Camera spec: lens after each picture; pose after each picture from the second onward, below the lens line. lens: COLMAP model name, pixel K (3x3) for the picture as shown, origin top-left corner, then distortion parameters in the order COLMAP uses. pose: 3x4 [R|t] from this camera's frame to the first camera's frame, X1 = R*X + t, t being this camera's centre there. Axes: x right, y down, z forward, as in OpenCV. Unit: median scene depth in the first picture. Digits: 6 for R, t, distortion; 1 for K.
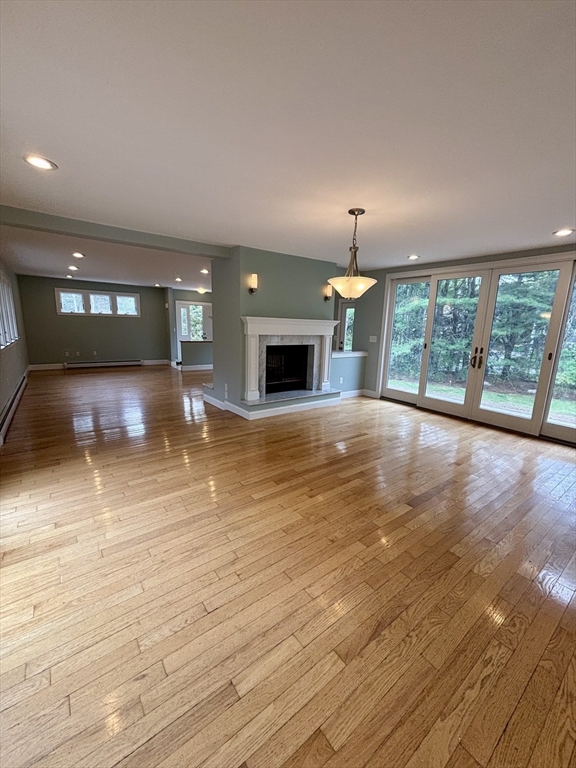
lens RADIAL K [[310.1, 0, 289.1], [0, 310.1, 381.2], [0, 0, 1]] dist [-0.000358, -0.000297]
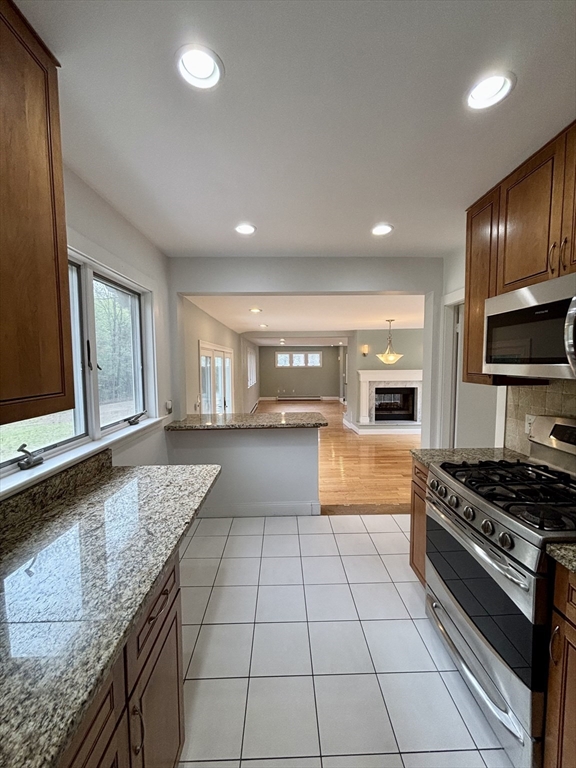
lens RADIAL K [[310.1, 0, 289.1], [0, 310.1, 381.2], [0, 0, 1]] dist [-0.000358, -0.000297]
pose [[0.813299, -0.003258, -0.581837, 0.417868], [-0.070780, 0.992004, -0.104492, 0.038058], [0.577525, 0.126166, 0.806565, -0.436208]]
